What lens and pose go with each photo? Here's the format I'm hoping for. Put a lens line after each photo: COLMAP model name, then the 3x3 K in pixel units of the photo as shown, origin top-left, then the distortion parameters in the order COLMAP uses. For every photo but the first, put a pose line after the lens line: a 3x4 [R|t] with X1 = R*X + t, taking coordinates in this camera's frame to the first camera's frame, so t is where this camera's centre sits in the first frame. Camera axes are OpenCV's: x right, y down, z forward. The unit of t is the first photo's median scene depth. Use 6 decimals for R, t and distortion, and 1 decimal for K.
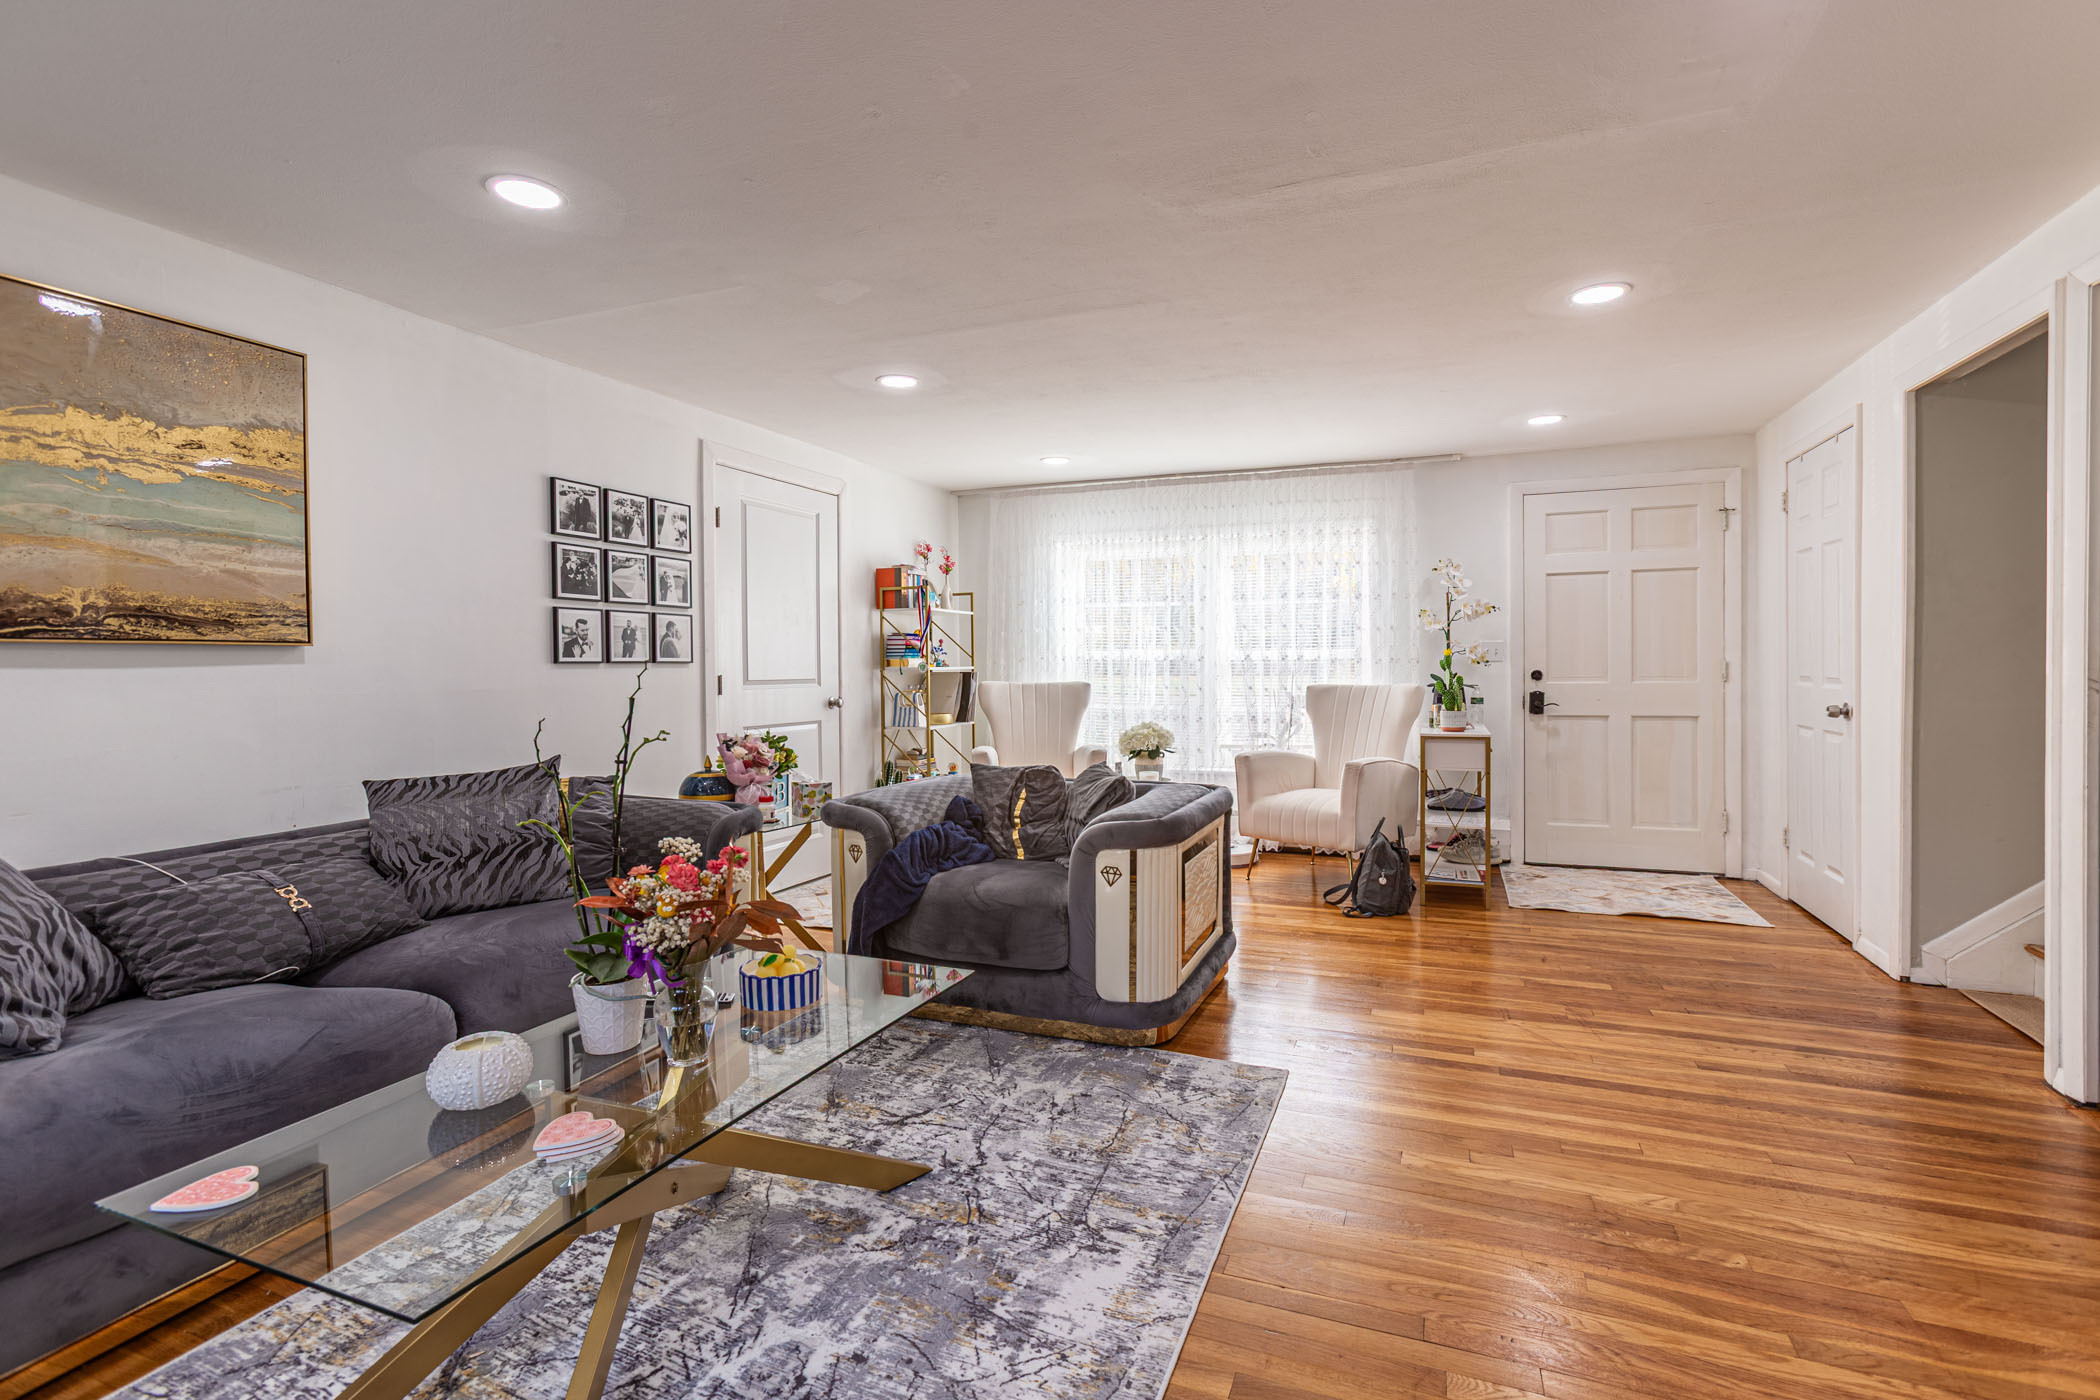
lens RADIAL K [[999.1, 0, 1083.4], [0, 999.1, 676.7], [0, 0, 1]] dist [0.000480, 0.001000]
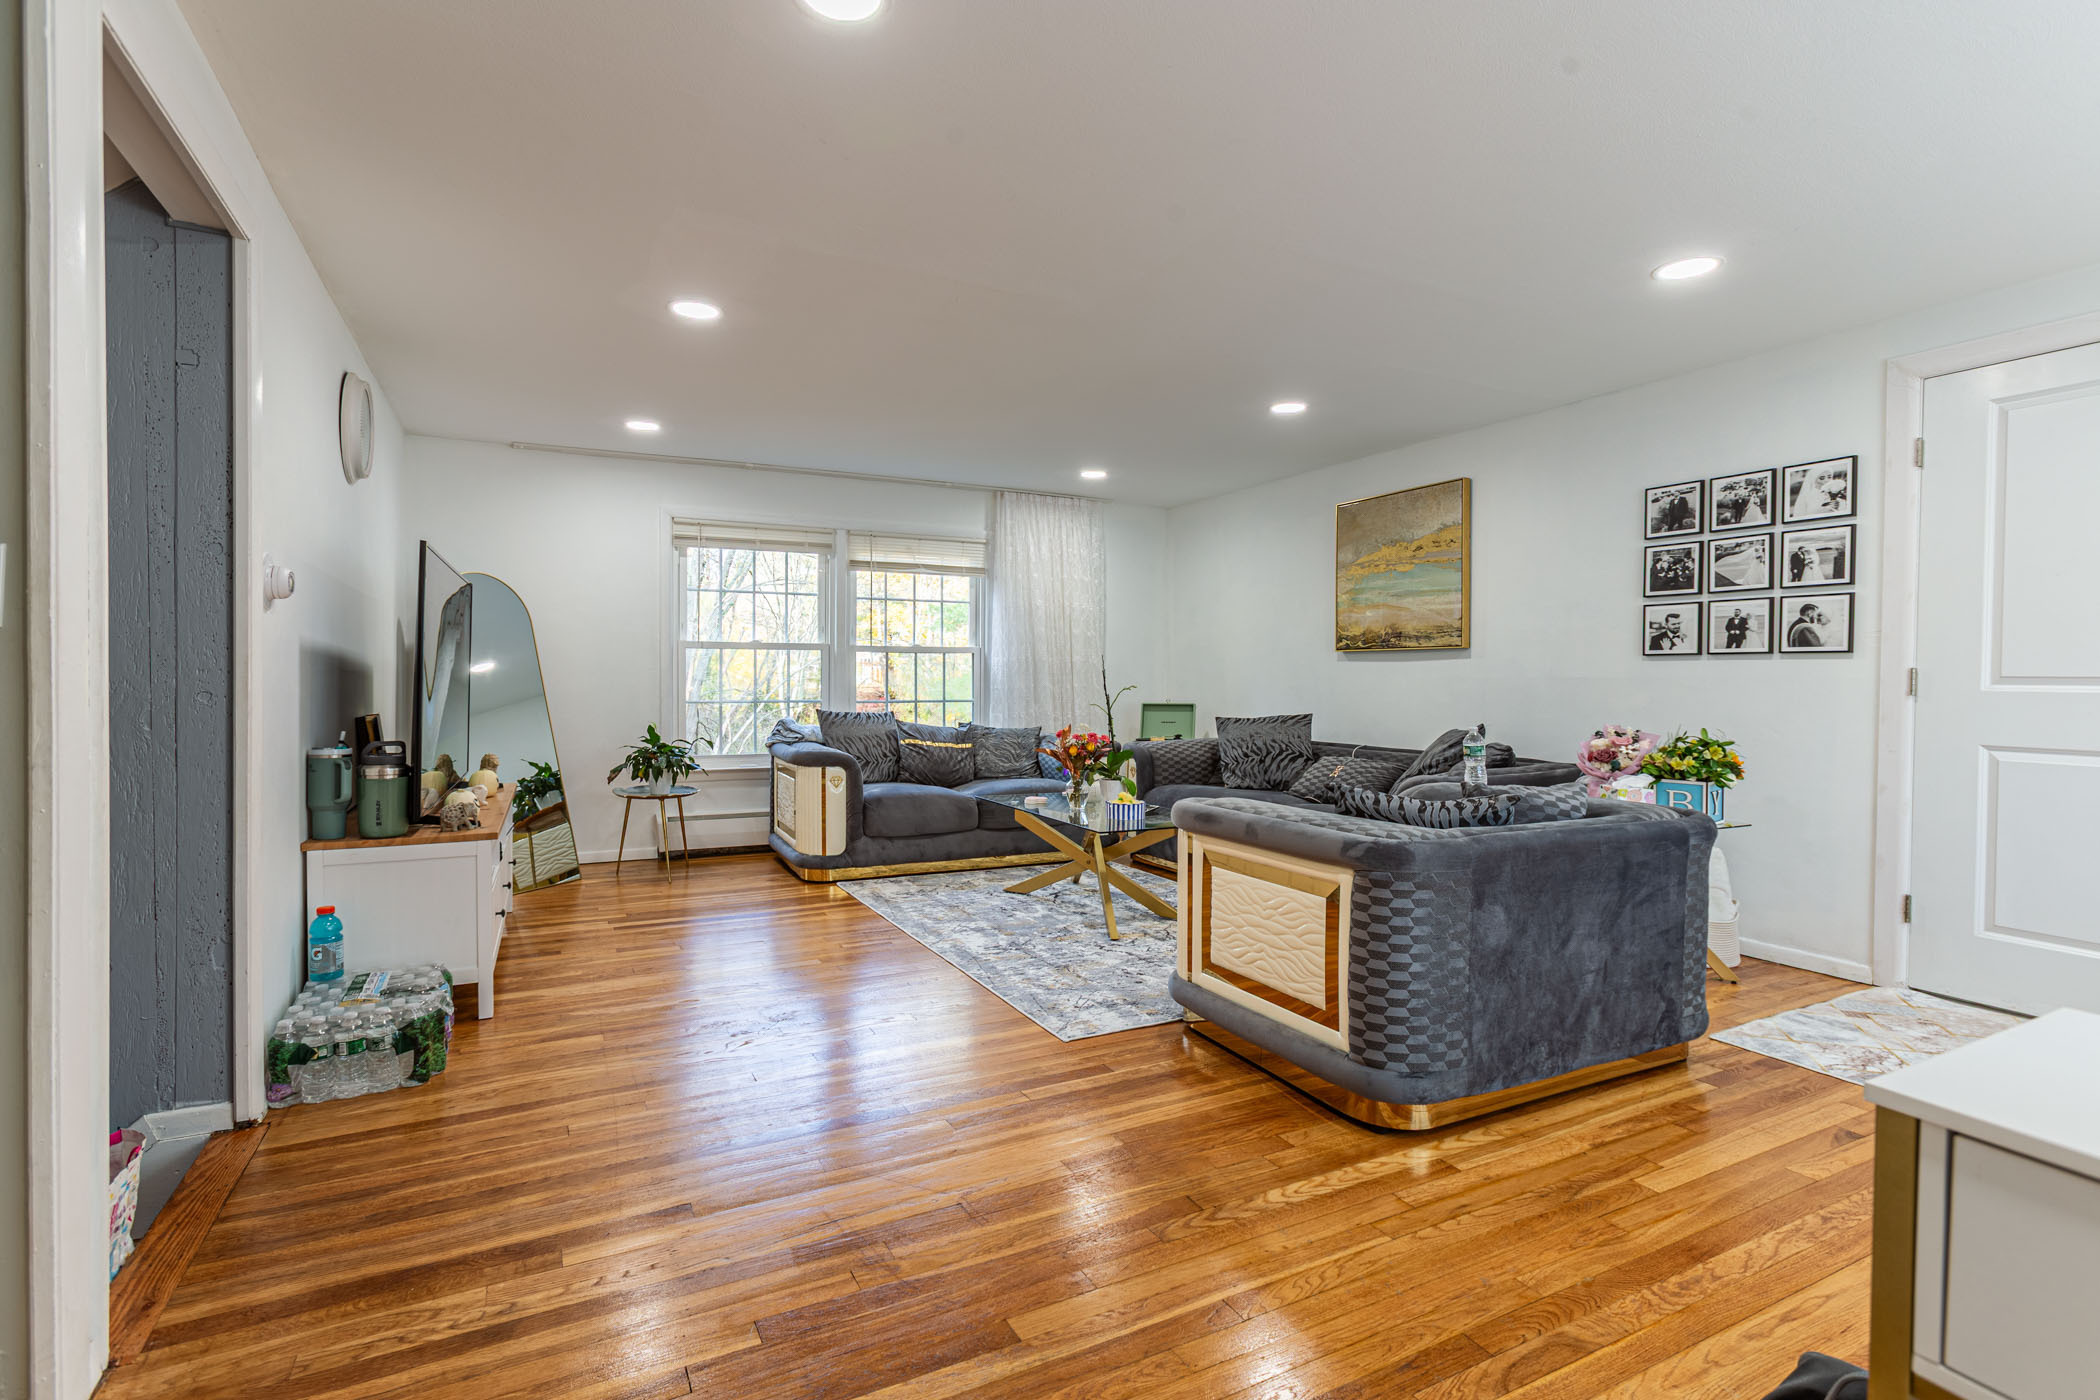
lens RADIAL K [[999.1, 0, 1083.4], [0, 999.1, 676.7], [0, 0, 1]] dist [0.000480, 0.001000]
pose [[-0.650523, 0.005920, -0.759464, 0.720502], [-0.009135, 0.999836, 0.015619, -0.001634], [0.759432, 0.017098, -0.650362, 1.236187]]
